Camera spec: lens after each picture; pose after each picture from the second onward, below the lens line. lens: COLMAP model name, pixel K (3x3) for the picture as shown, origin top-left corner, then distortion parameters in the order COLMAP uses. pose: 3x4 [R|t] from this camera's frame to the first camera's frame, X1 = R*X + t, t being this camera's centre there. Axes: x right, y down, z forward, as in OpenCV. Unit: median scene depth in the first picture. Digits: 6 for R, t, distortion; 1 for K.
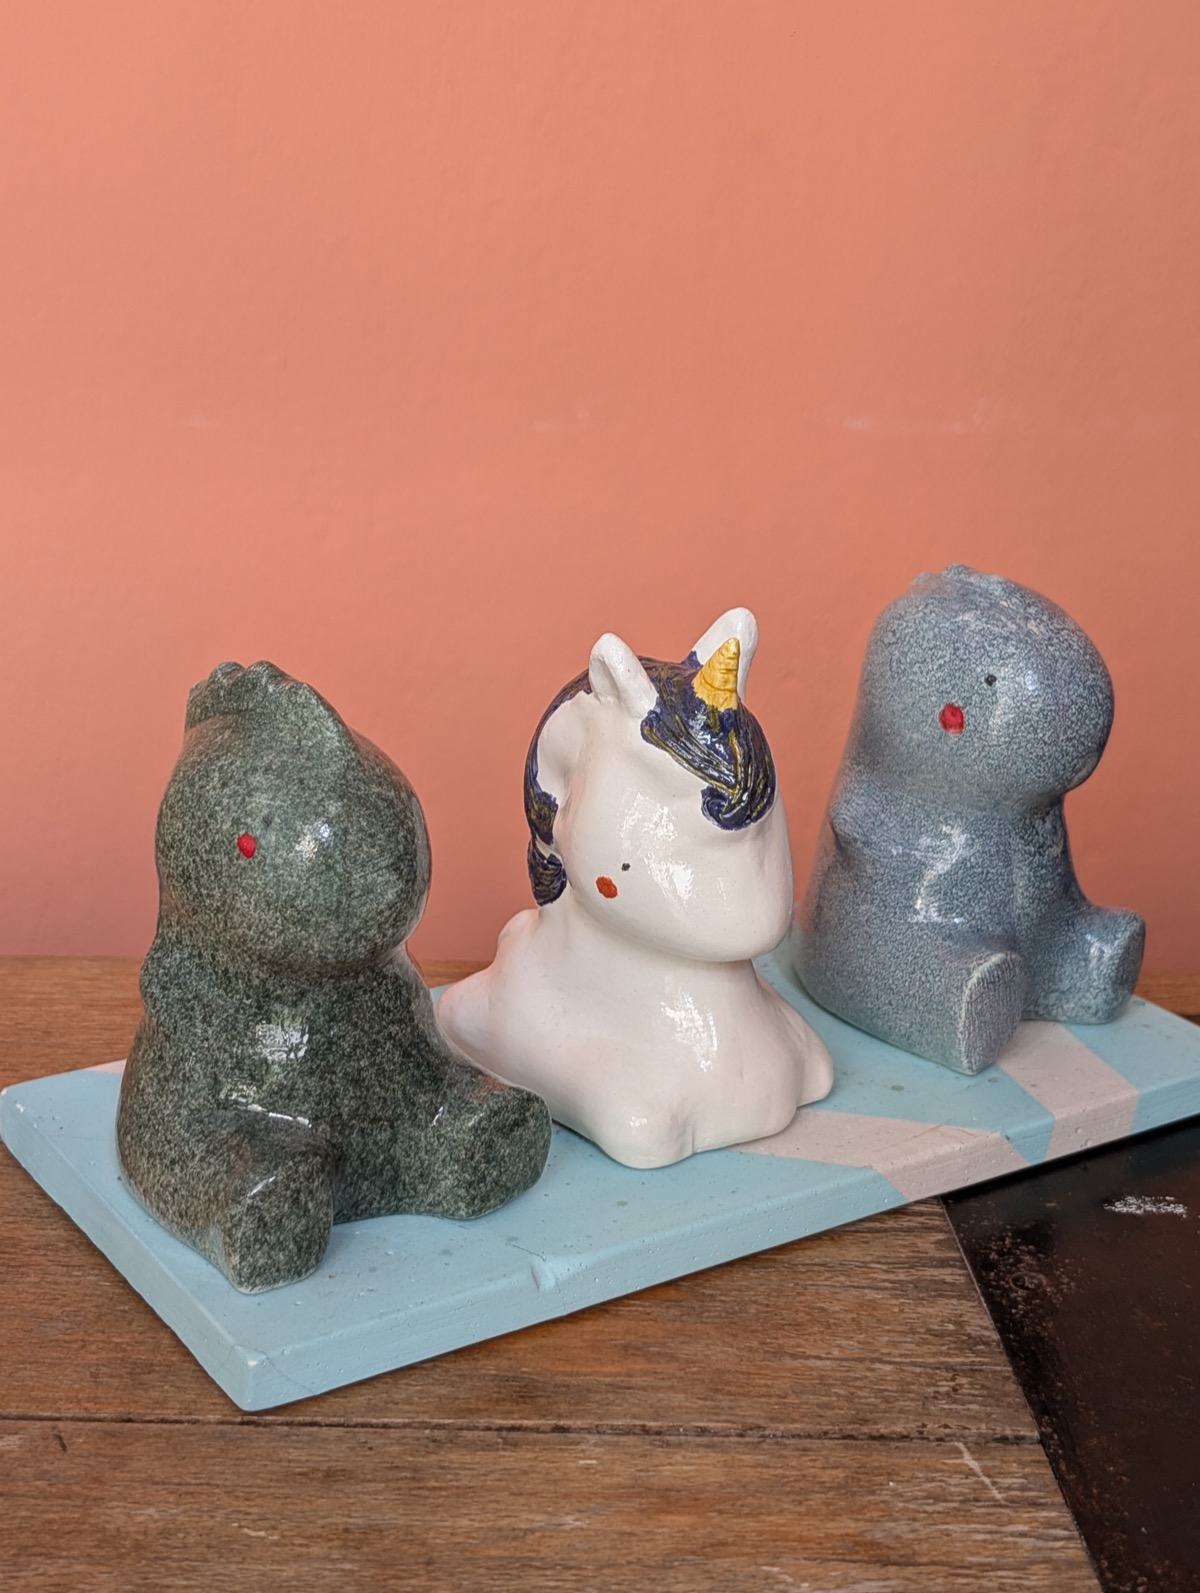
lens RADIAL K [[2281.7, 0, 600.0], [0, 2281.7, 797.9], [0, 0, 1]] dist [-0.019758, 0.000000]
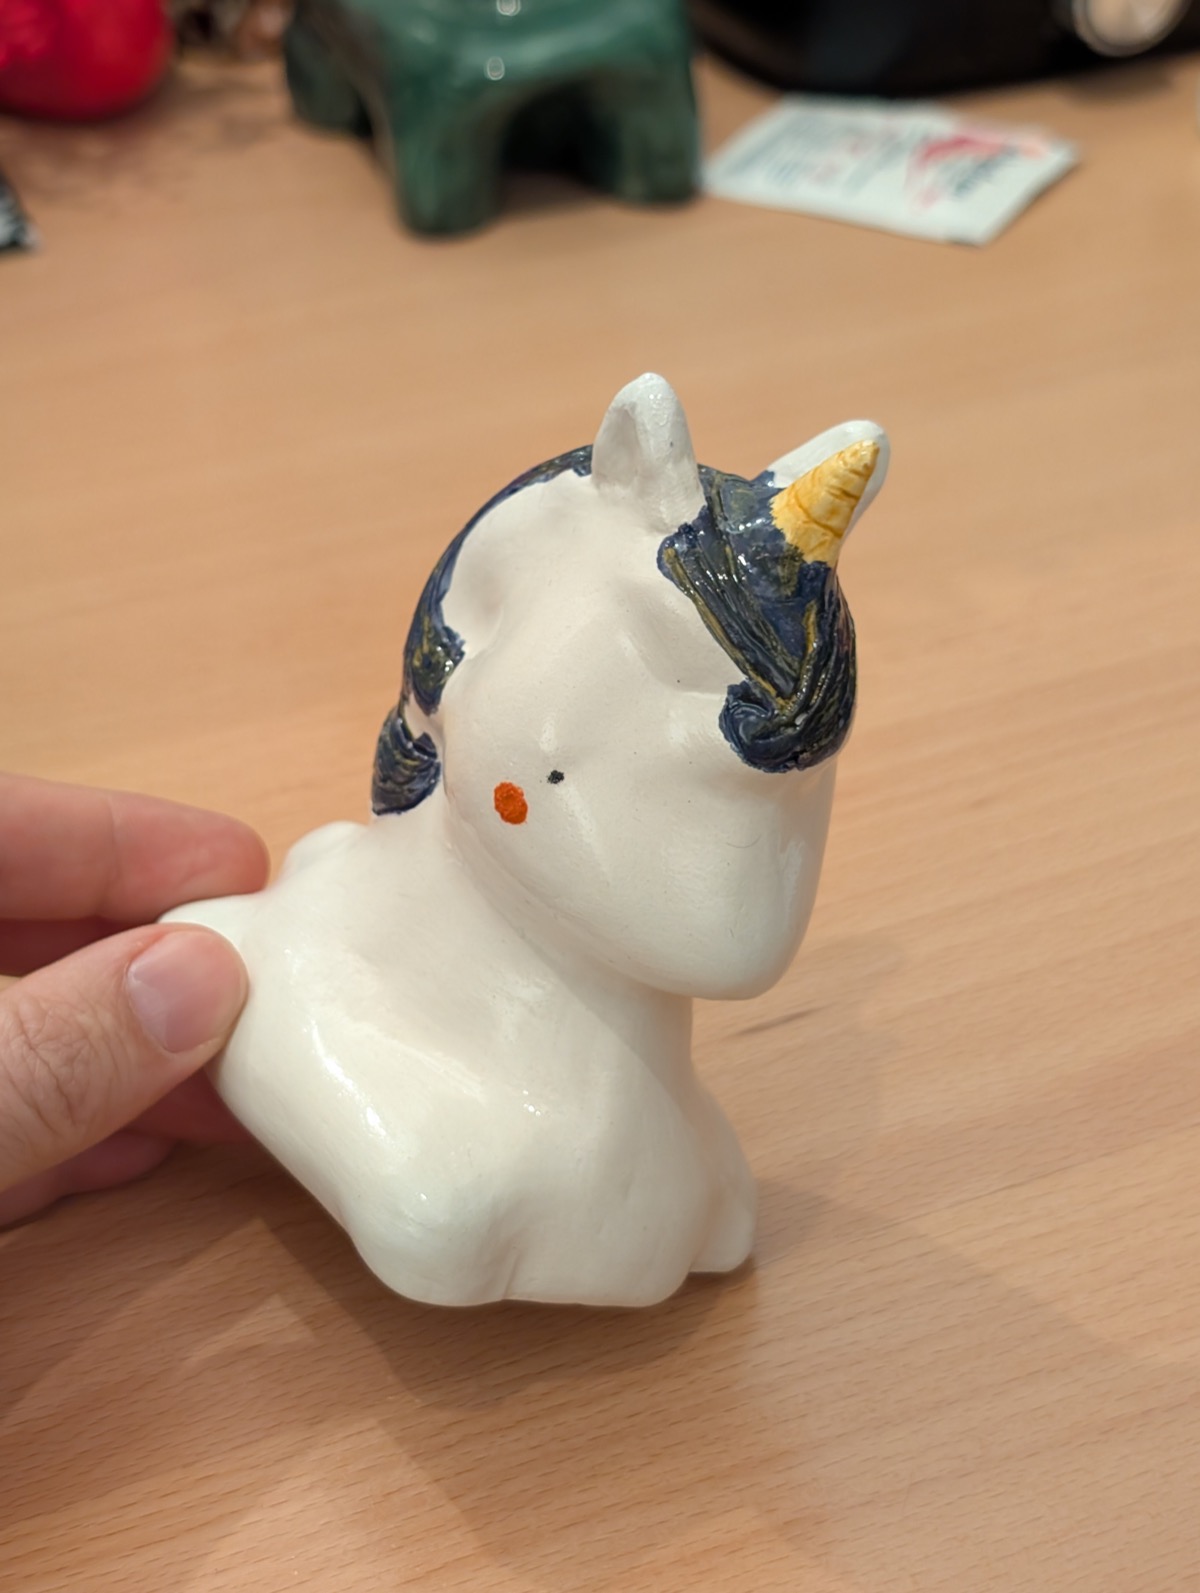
lens RADIAL K [[2281.7, 0, 600.1], [0, 2281.7, 794.9], [0, 0, 1]] dist [-0.019758, 0.000000]
pose [[0.948218, 0.306872, 0.081931, -0.022576], [-0.303823, 0.951533, -0.047714, 0.056111], [-0.092602, 0.020351, 0.995495, 0.420613]]
